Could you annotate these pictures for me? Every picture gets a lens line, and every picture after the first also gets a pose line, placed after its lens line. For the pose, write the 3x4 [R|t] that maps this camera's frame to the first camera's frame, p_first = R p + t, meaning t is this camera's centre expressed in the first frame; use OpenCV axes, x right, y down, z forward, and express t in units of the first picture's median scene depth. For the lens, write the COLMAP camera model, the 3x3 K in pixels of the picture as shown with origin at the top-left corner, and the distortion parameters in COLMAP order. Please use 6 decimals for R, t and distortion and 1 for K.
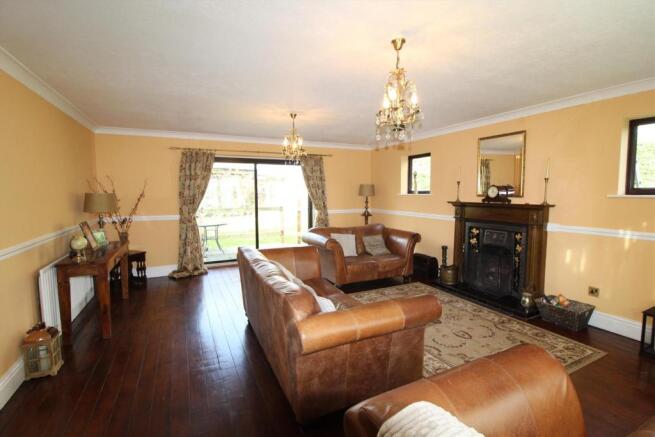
lens RADIAL K [[308.5, 0, 326.3], [0, 308.5, 216.4], [0, 0, 1]] dist [0.001962, 0.000100]
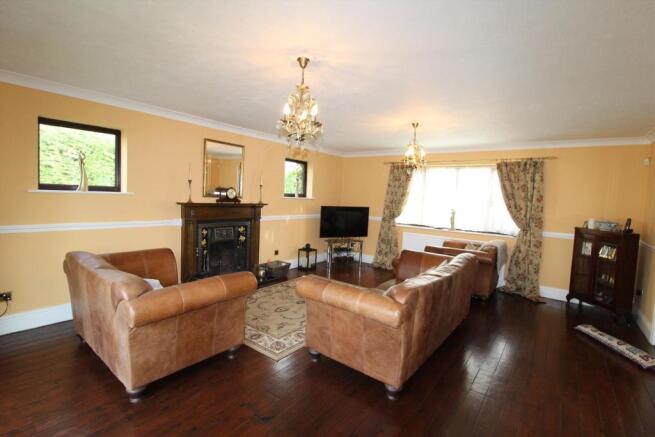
lens RADIAL K [[308.5, 0, 323.4], [0, 308.5, 217.7], [0, 0, 1]] dist [0.001962, 0.000100]
pose [[-0.451863, -0.068333, 0.889466, -0.600847], [0.038516, 0.994638, 0.095980, -0.083129], [-0.891255, 0.077629, -0.446808, 1.174577]]
